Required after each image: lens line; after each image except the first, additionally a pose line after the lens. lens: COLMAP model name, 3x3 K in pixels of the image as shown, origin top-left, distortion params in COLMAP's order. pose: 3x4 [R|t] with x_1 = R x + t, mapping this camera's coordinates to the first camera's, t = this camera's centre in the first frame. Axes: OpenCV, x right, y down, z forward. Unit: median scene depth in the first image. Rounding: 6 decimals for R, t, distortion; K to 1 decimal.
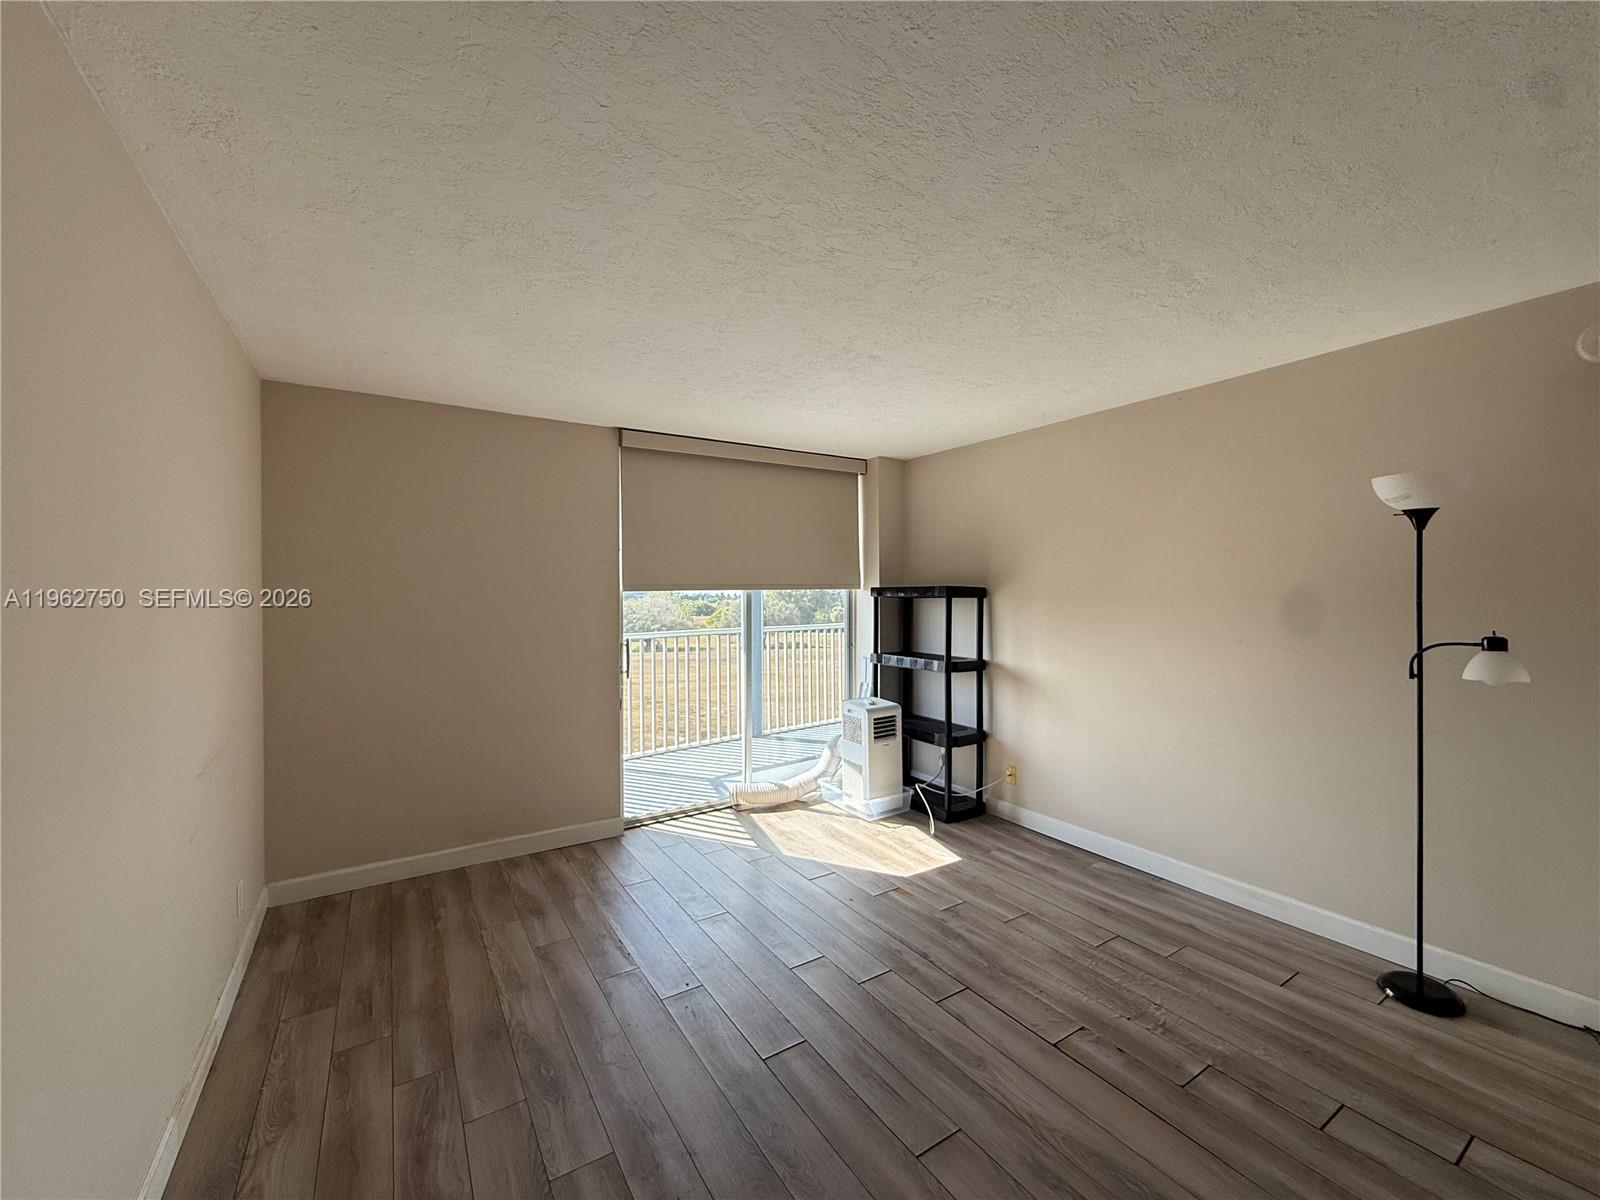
lens RADIAL K [[638.1, 0, 796.5], [0, 638.1, 598.5], [0, 0, 1]] dist [-0.000268, -0.000171]
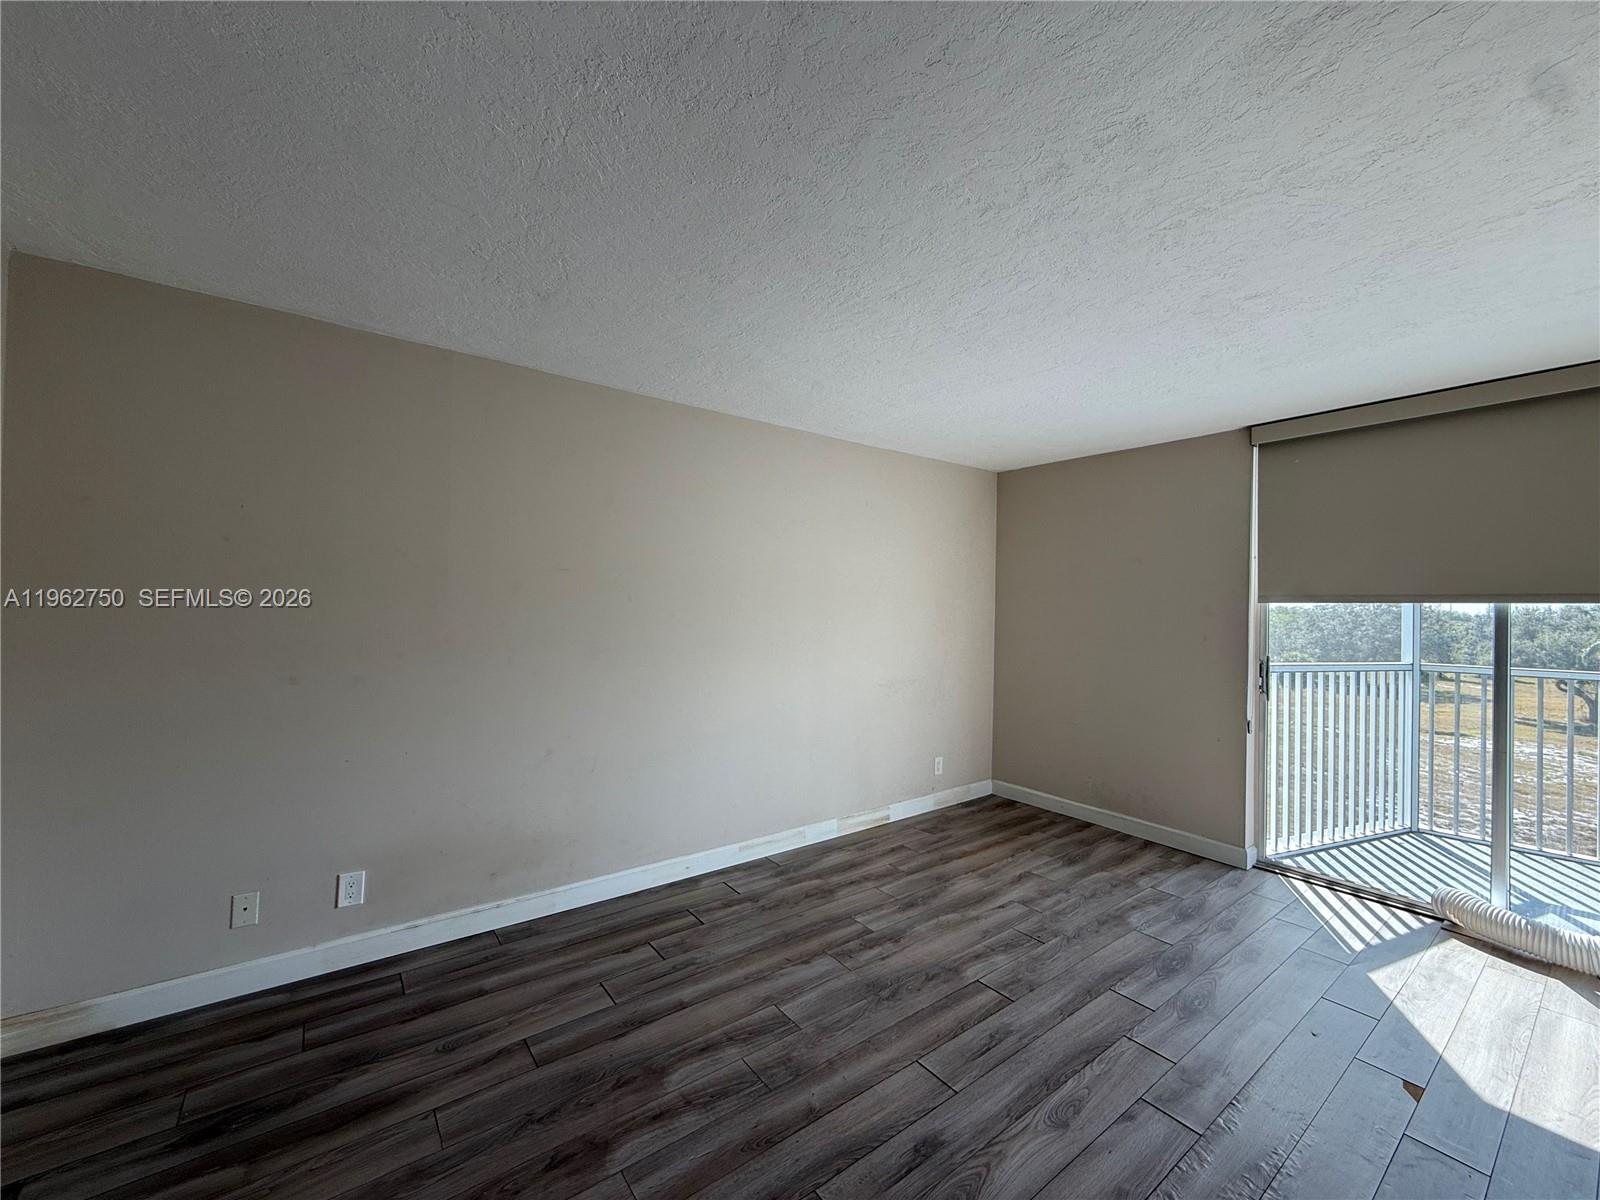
lens RADIAL K [[638.1, 0, 796.5], [0, 638.1, 598.5], [0, 0, 1]] dist [-0.000268, -0.000171]
pose [[0.068482, -0.004863, -0.997640, 0.630142], [-0.021980, 0.999738, -0.006382, 0.002851], [0.997410, 0.022365, 0.068358, 0.302875]]
